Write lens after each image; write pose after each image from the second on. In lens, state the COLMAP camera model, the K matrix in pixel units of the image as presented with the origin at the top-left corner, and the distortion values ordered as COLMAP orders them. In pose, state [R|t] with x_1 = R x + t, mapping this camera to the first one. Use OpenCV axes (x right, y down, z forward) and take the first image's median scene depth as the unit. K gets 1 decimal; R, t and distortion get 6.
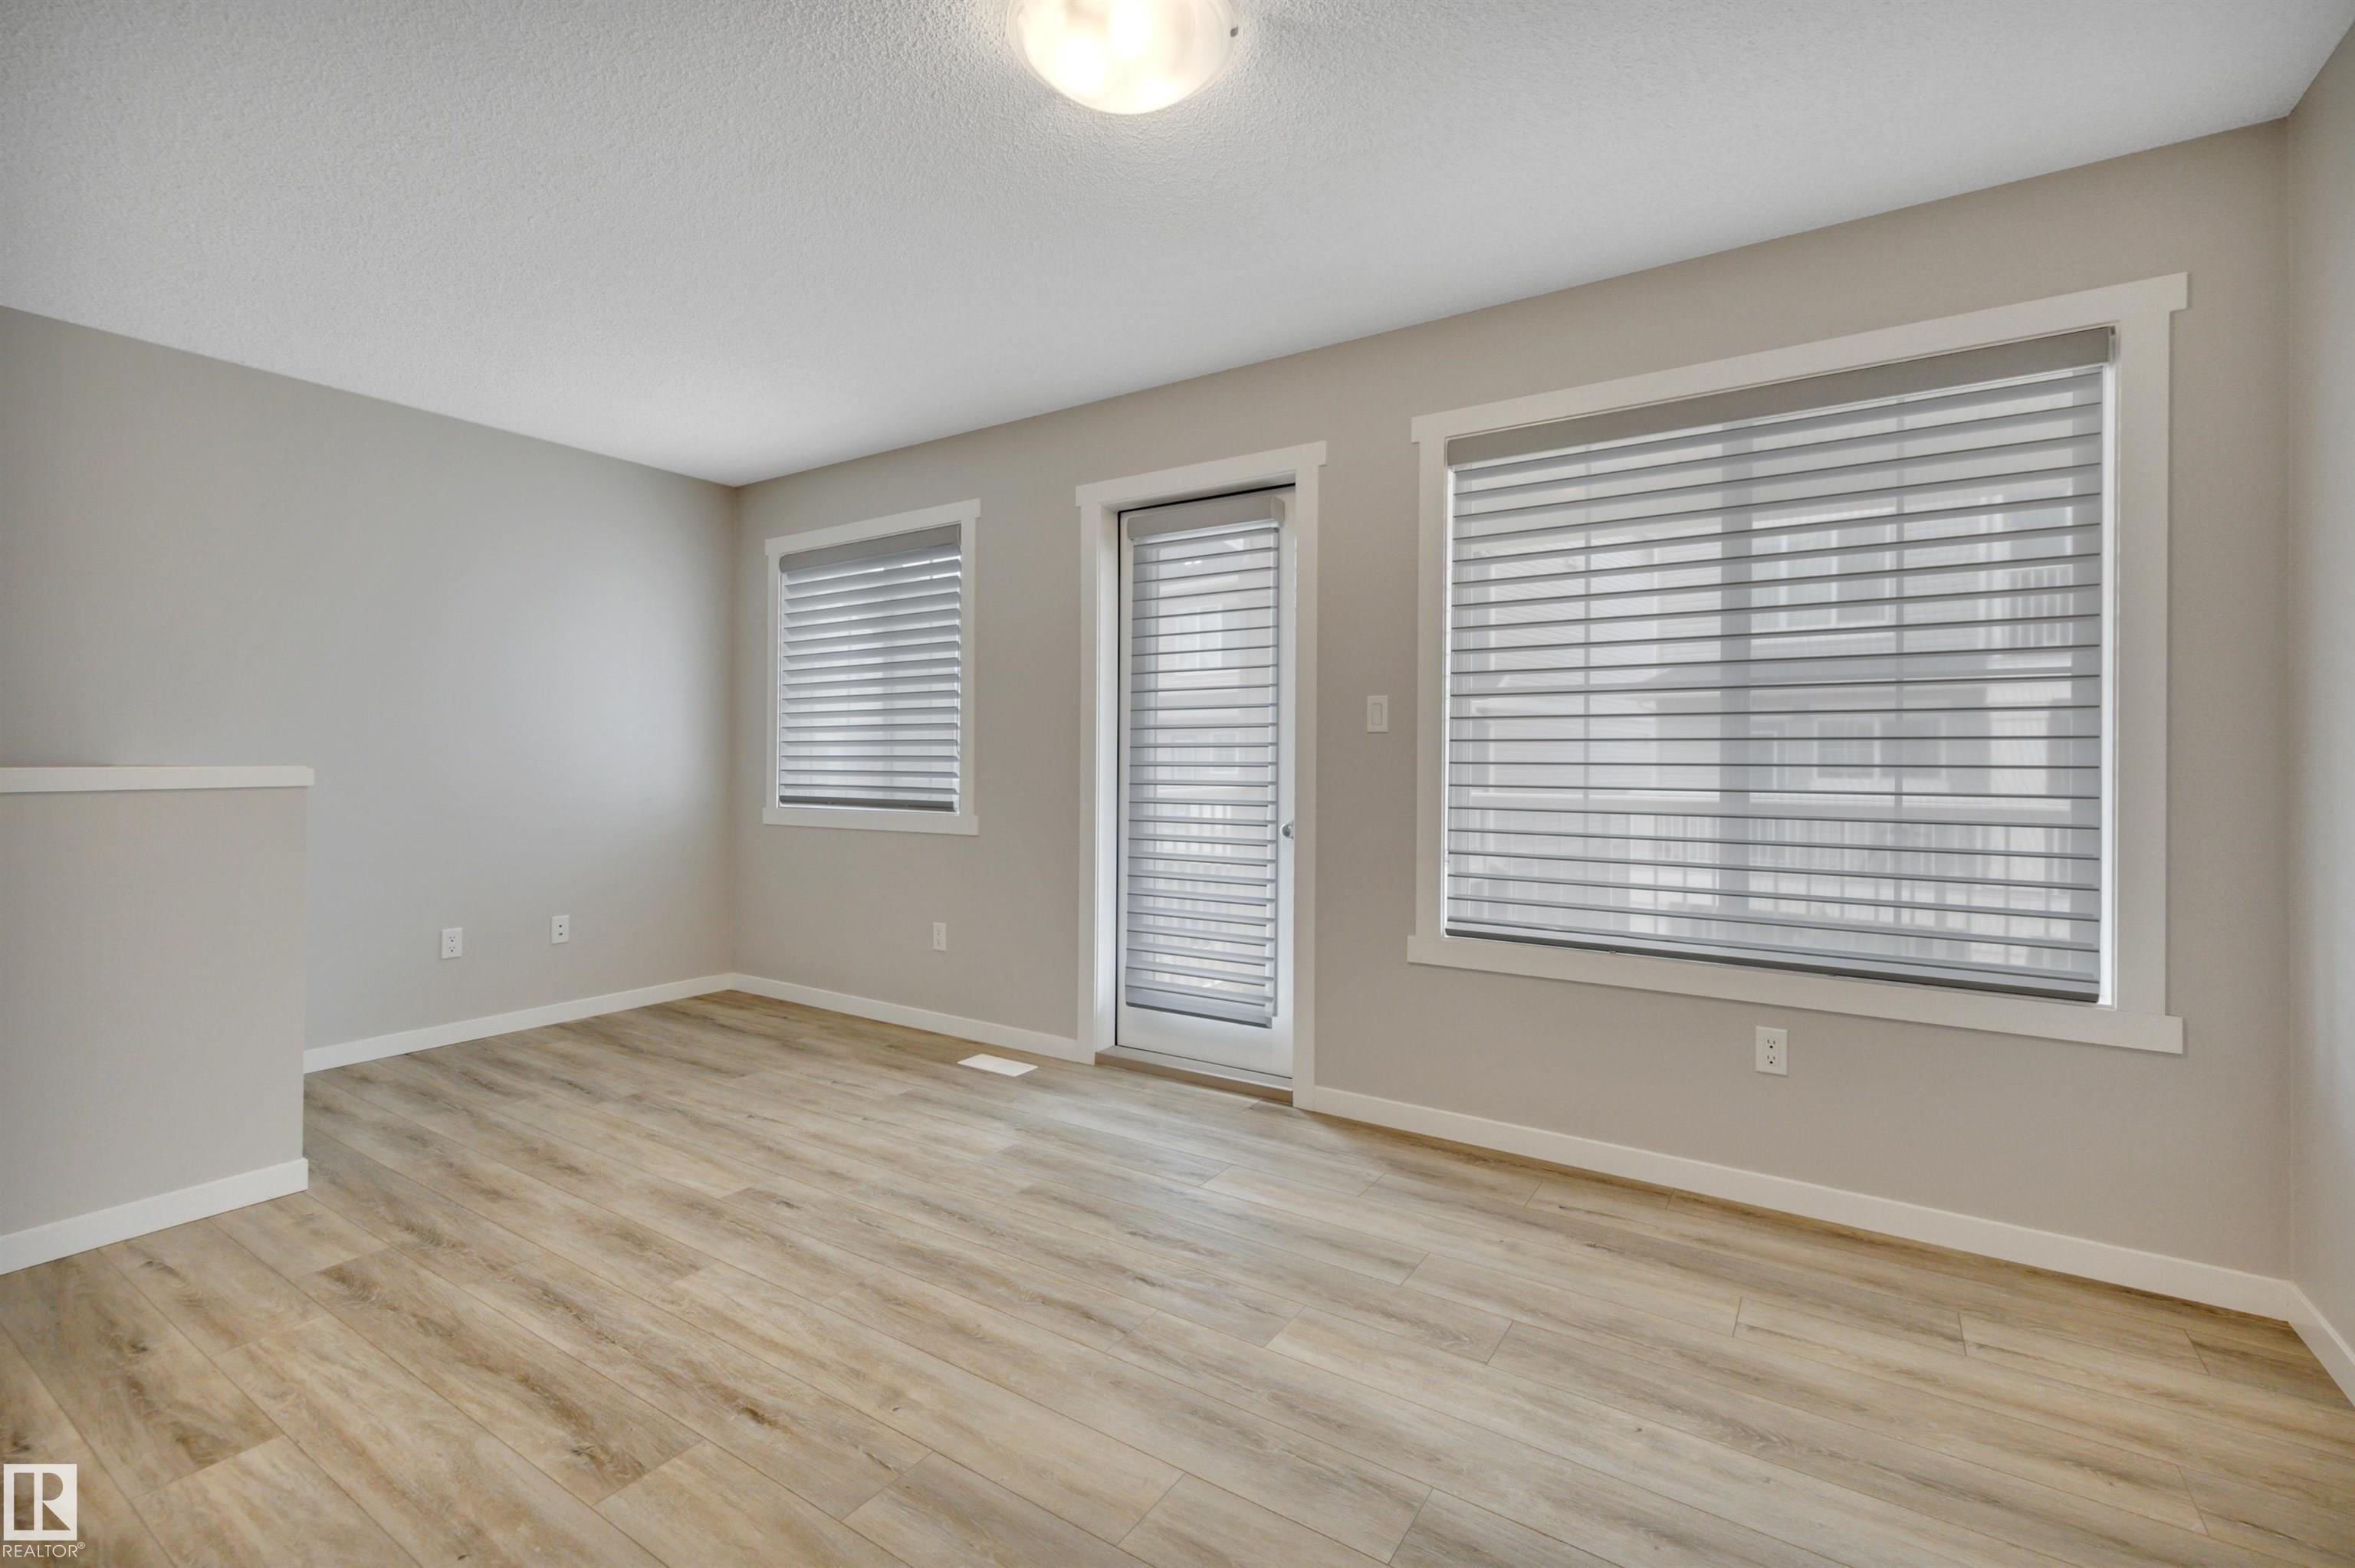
lens RADIAL K [[1023.9, 0, 1199.0], [0, 1023.9, 754.3], [0, 0, 1]] dist [0.011260, 0.000141]
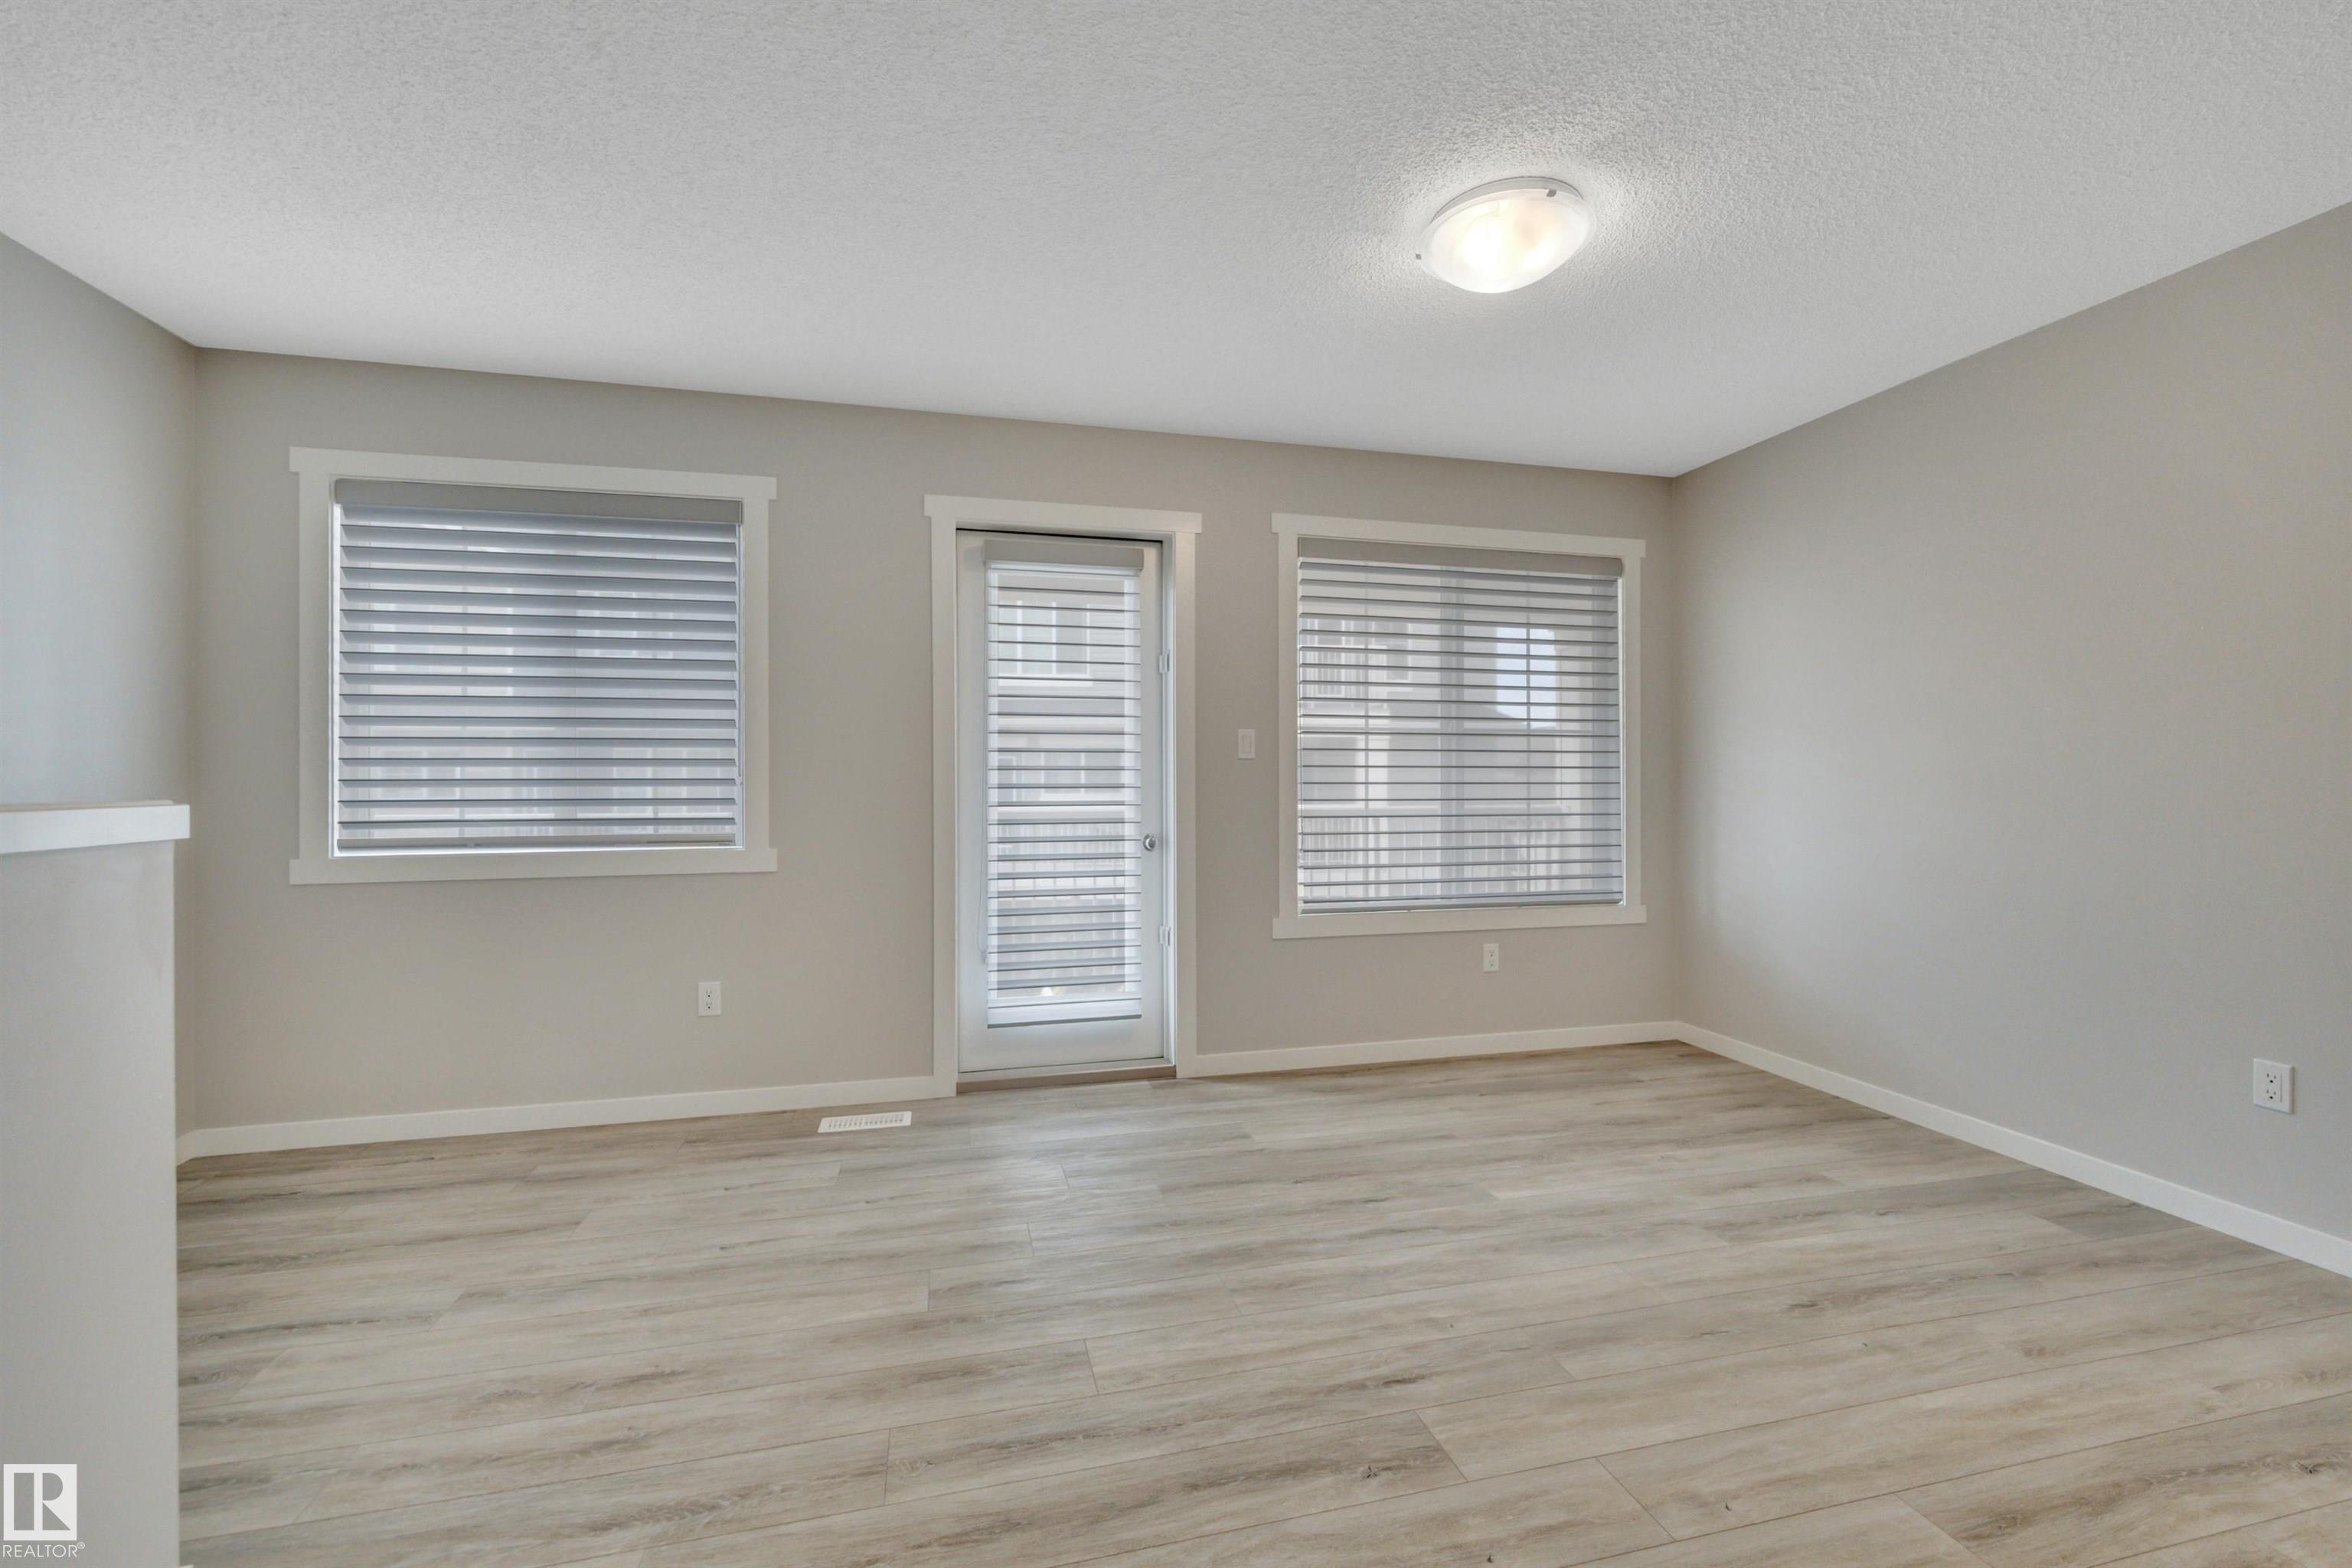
lens RADIAL K [[959.0, 0, 1185.4], [0, 959.0, 780.8], [0, 0, 1]] dist [0.000818, -0.000276]
pose [[0.680622, -0.004314, 0.732622, -0.871817], [0.000185, 0.999984, 0.005716, -0.001815], [-0.732634, -0.003755, 0.680612, 0.312198]]
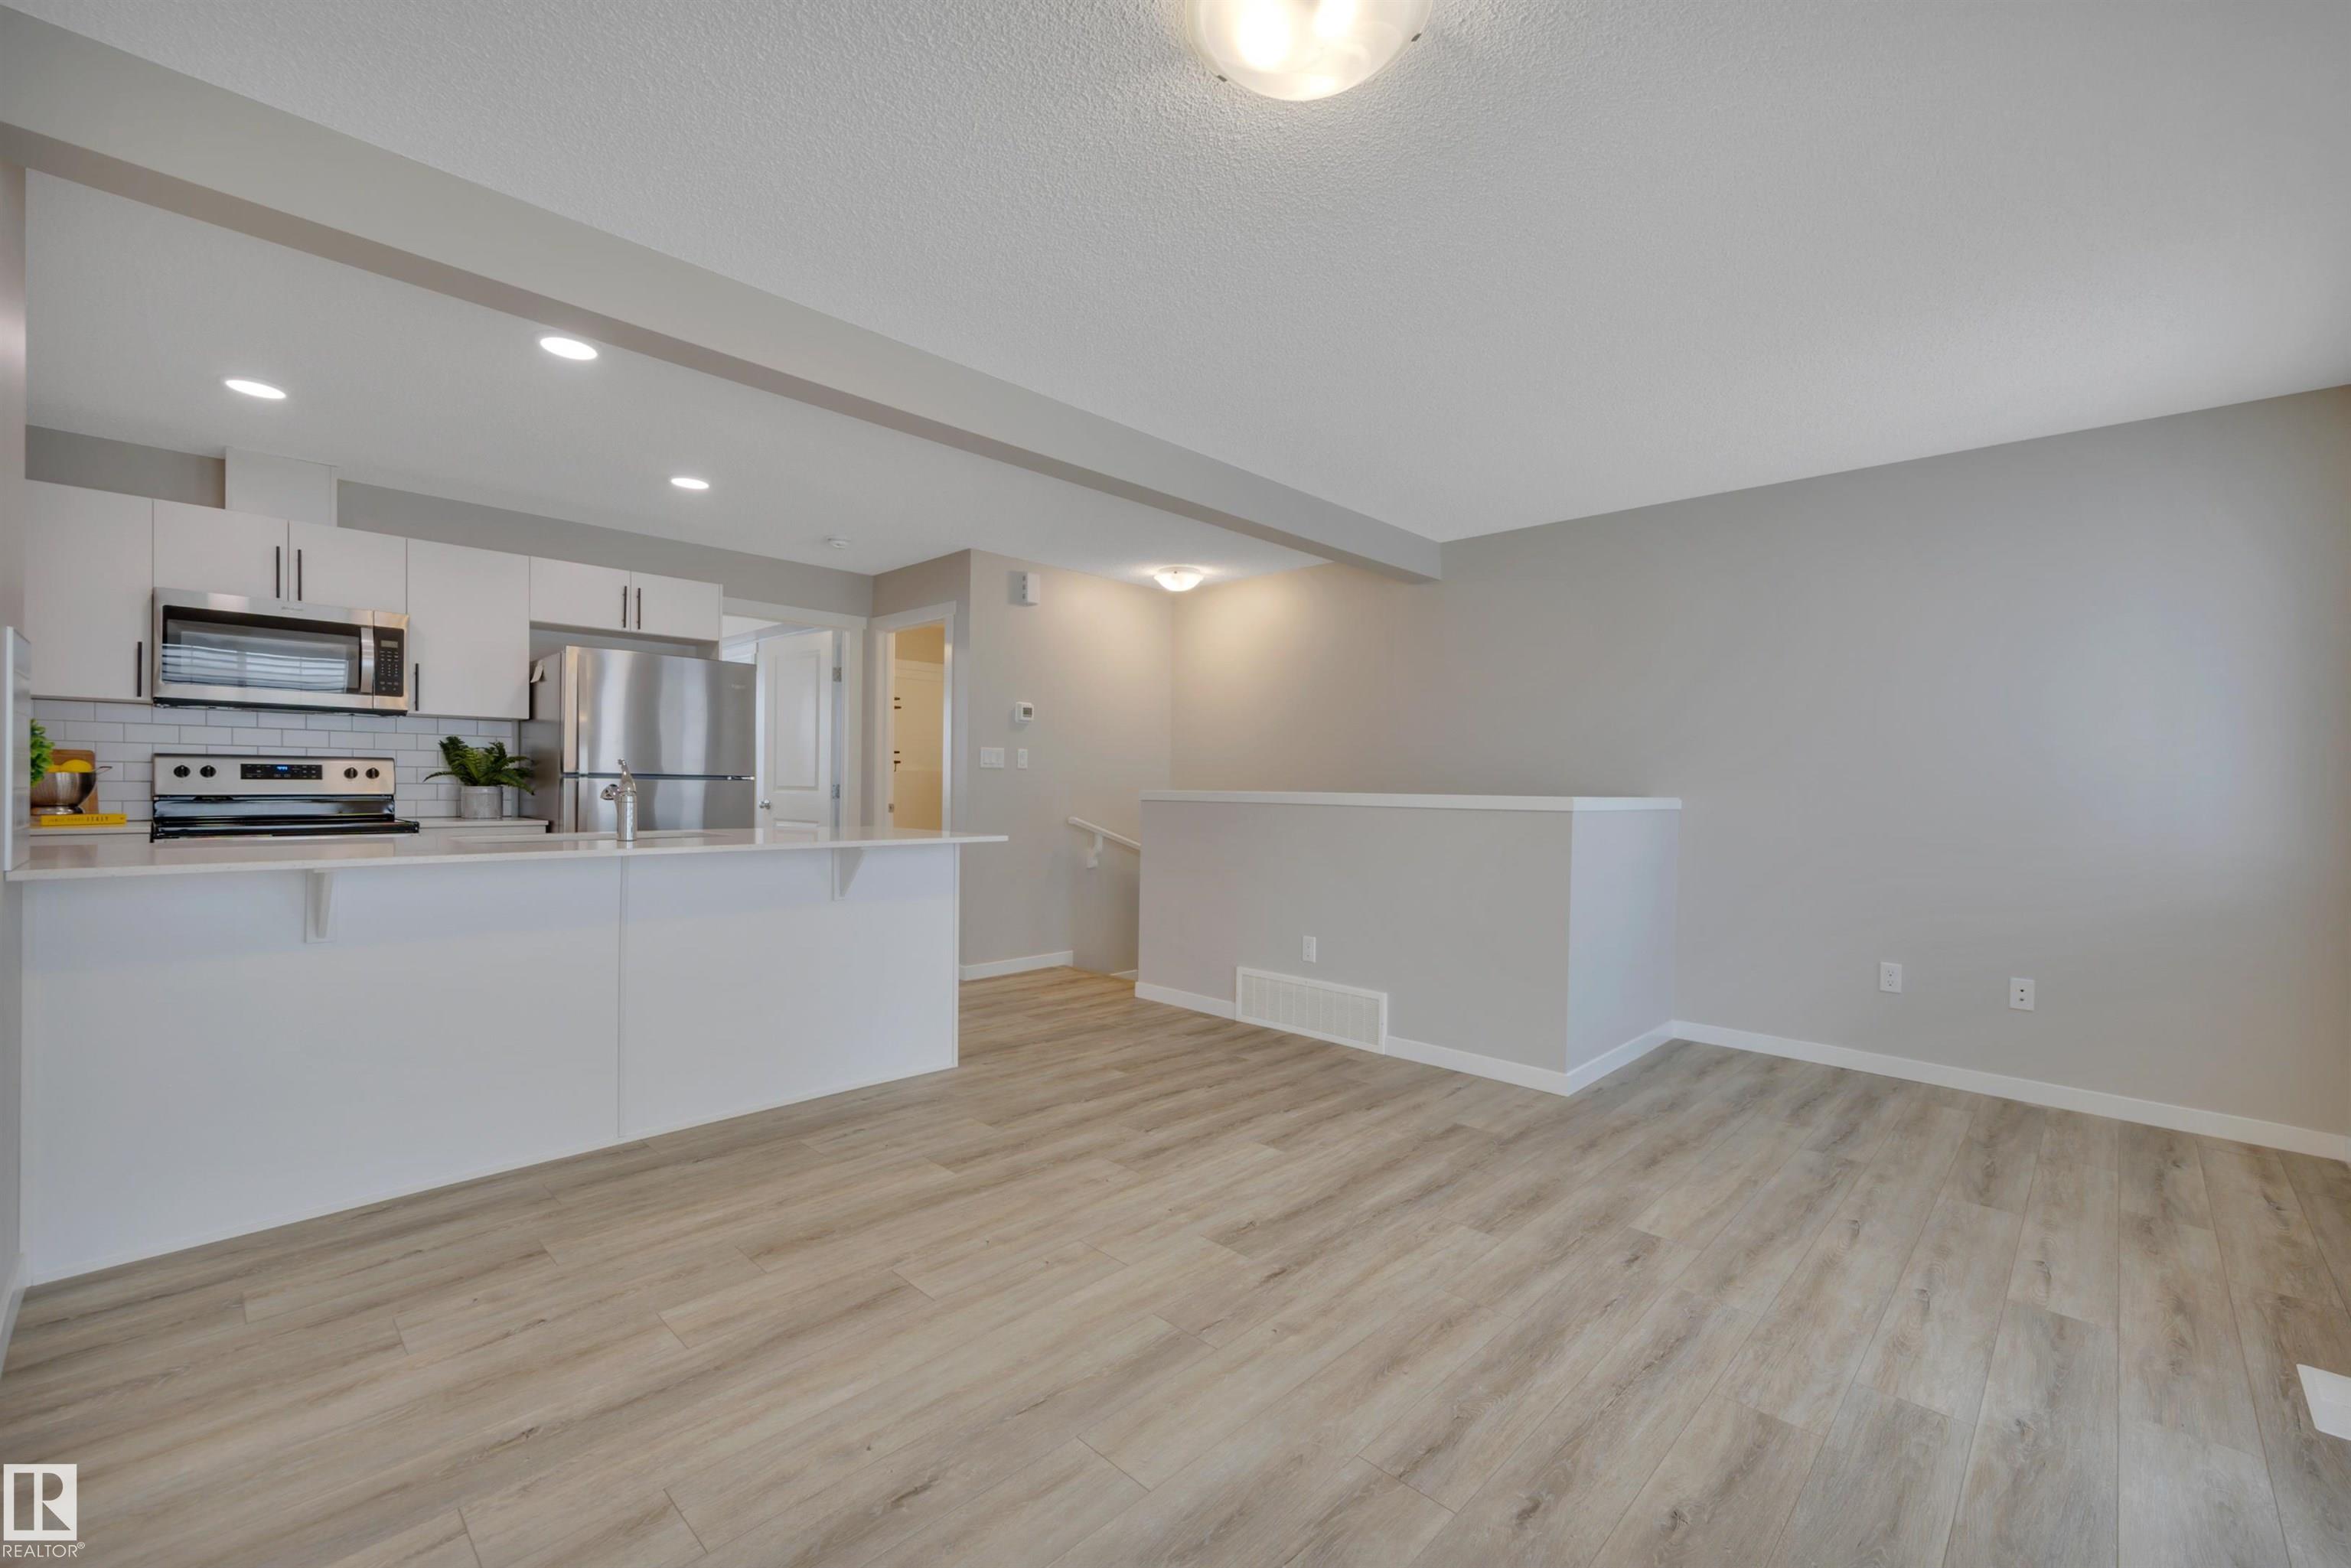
lens RADIAL K [[980.4, 0, 1171.4], [0, 980.4, 794.2], [0, 0, 1]] dist [0.007309, 0.000281]
pose [[-0.198974, 0.002032, -0.980003, 0.559698], [-0.012801, 0.999907, 0.004673, 0.006531], [0.979921, 0.013475, -0.198929, 0.728753]]
